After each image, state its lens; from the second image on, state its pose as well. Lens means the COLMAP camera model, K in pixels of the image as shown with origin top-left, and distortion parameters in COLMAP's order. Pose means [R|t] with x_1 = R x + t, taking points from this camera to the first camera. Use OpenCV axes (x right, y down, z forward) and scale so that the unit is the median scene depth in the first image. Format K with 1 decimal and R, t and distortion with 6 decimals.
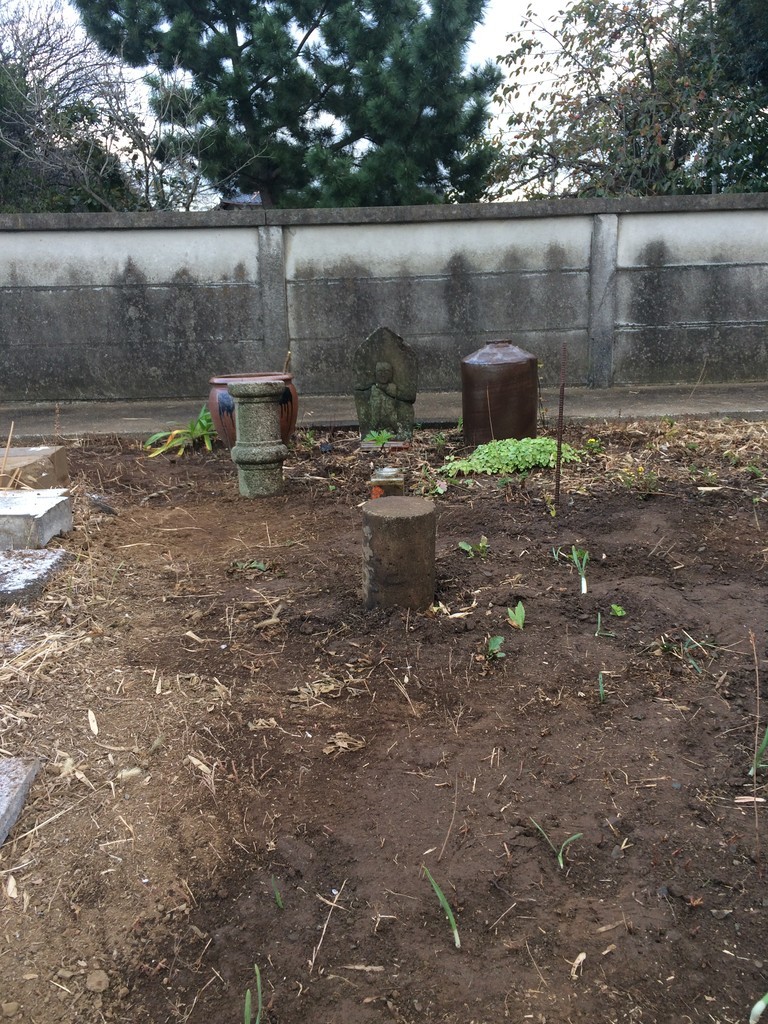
lens RADIAL K [[852.2, 0, 379.3], [0, 852.2, 509.0], [0, 0, 1]] dist [0.092083, -0.073215]
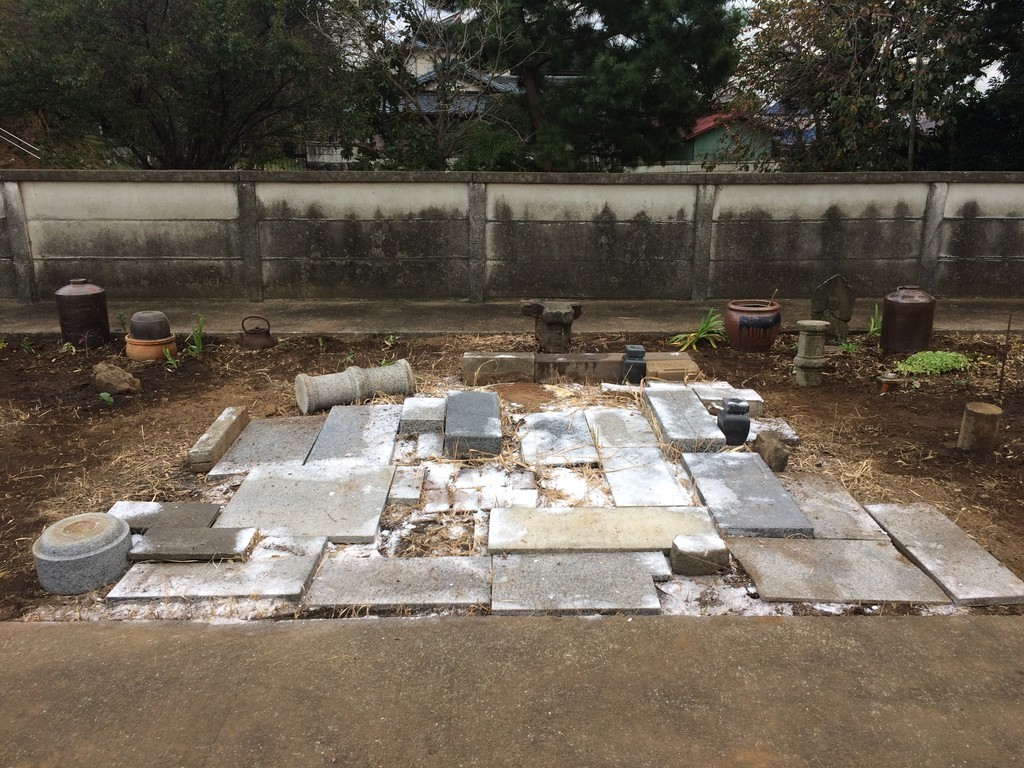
lens RADIAL K [[852.2, 0, 511.0], [0, 852.2, 386.7], [0, 0, 1]] dist [0.092083, -0.073215]
pose [[0.999368, 0.027212, 0.022861, -0.474757], [-0.028468, 0.997995, 0.056529, -0.057705], [-0.021277, -0.057144, 0.998139, -0.460768]]
